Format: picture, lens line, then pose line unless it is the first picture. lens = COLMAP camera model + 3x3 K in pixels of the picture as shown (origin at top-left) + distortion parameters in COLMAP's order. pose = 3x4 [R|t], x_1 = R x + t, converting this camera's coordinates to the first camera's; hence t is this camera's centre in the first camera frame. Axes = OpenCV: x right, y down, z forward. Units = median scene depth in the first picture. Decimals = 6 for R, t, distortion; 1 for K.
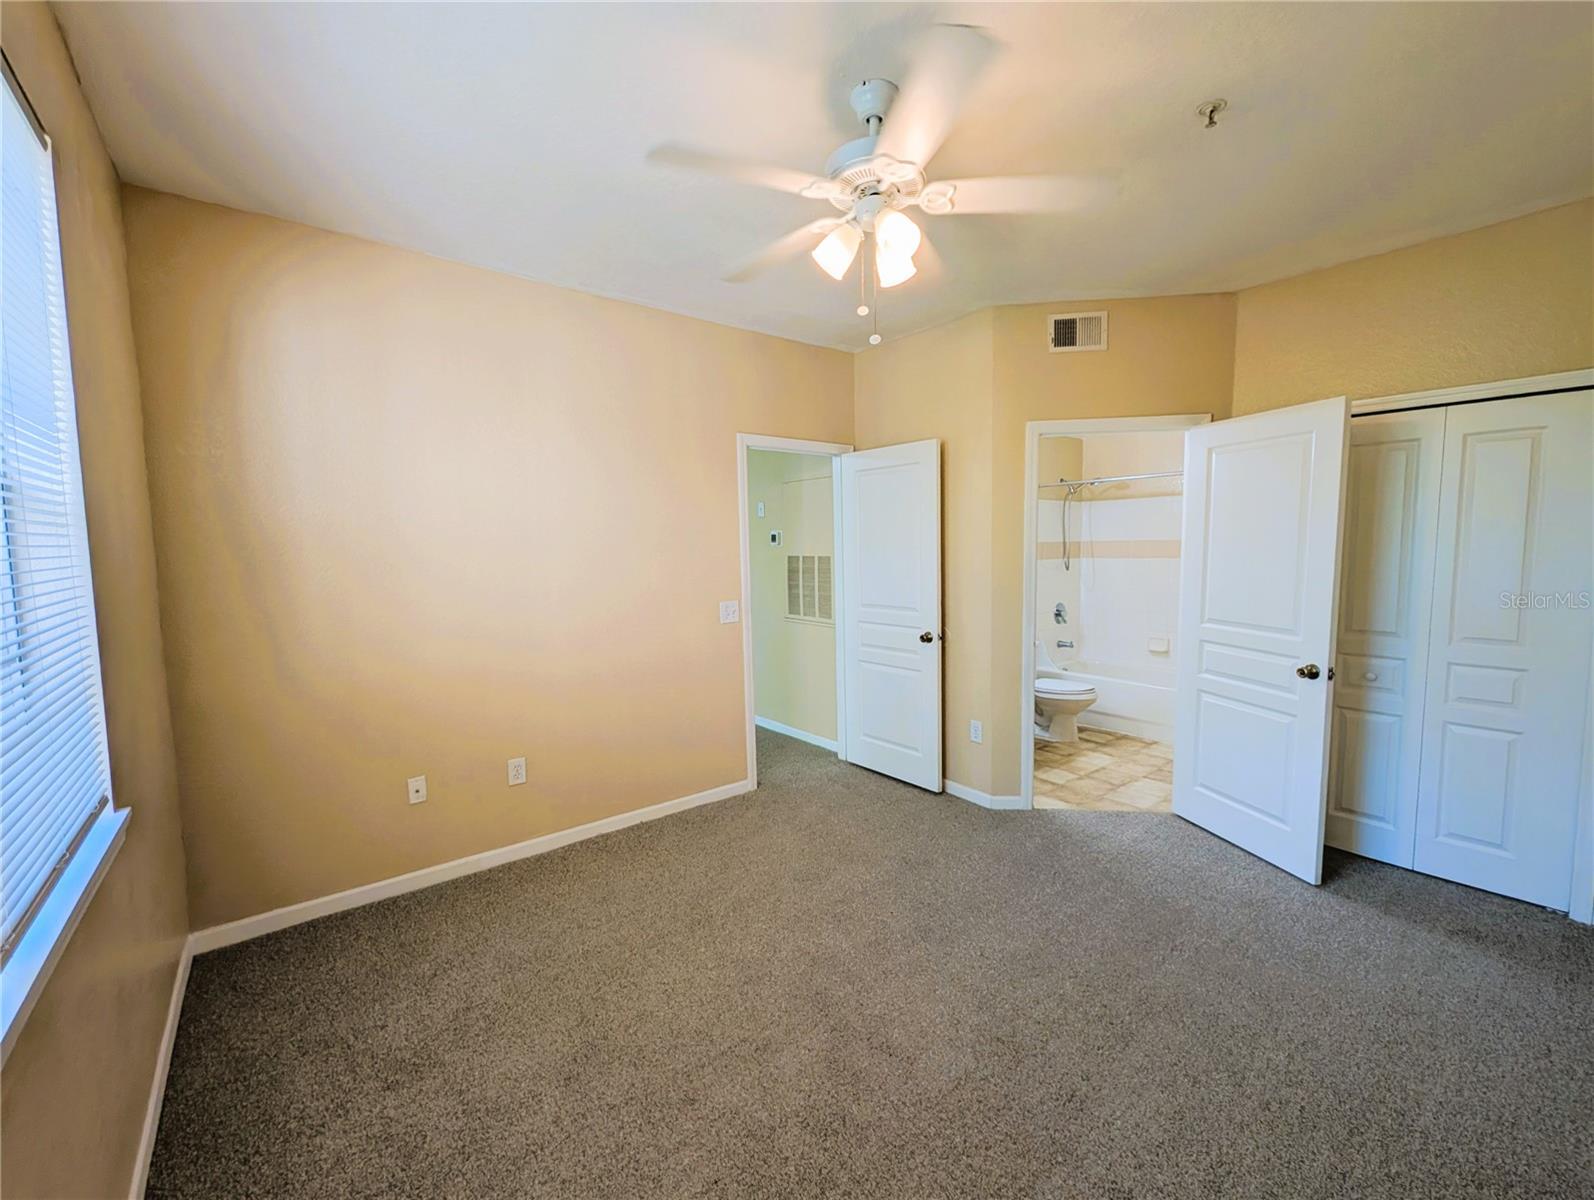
lens RADIAL K [[658.6, 0, 800.2], [0, 658.6, 605.0], [0, 0, 1]] dist [0.002324, -0.000634]
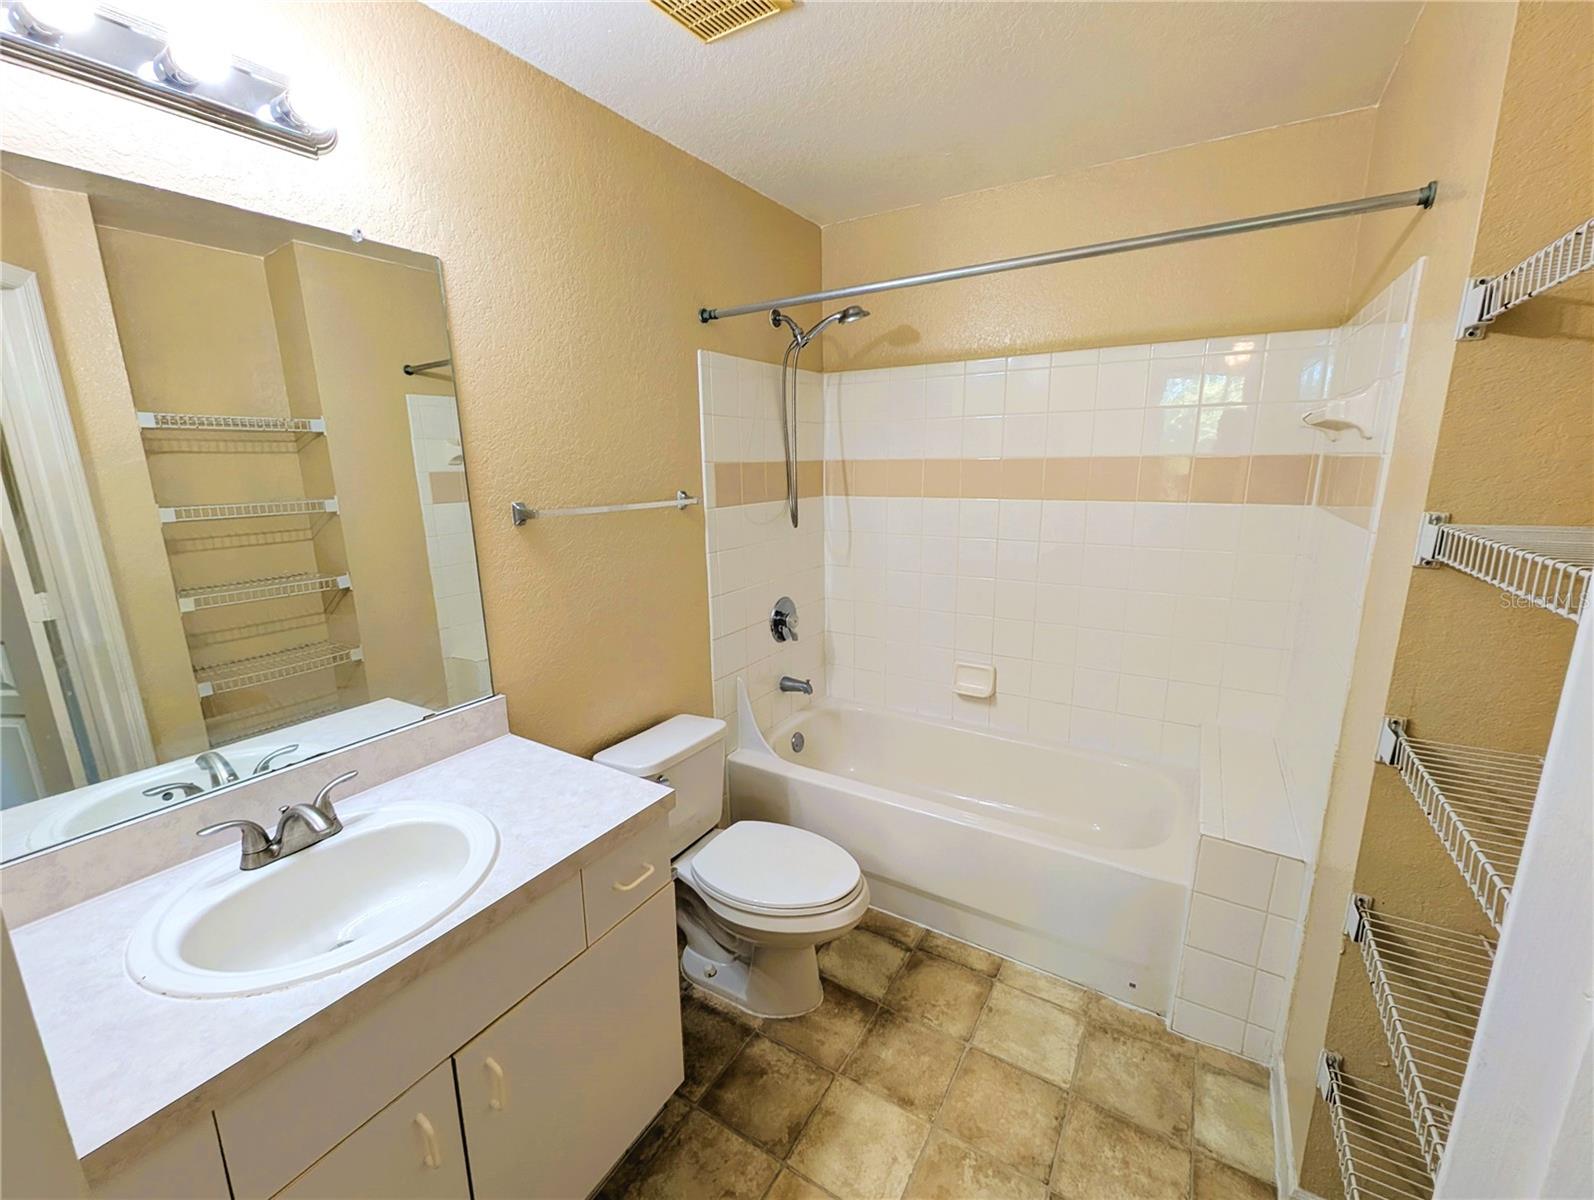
lens RADIAL K [[658.6, 0, 794.5], [0, 658.6, 604.5], [0, 0, 1]] dist [0.002324, -0.000634]
pose [[0.942212, -0.064092, 0.328828, 0.255085], [0.025909, 0.992530, 0.119216, -0.053509], [-0.334013, -0.103807, 0.936835, 0.576889]]
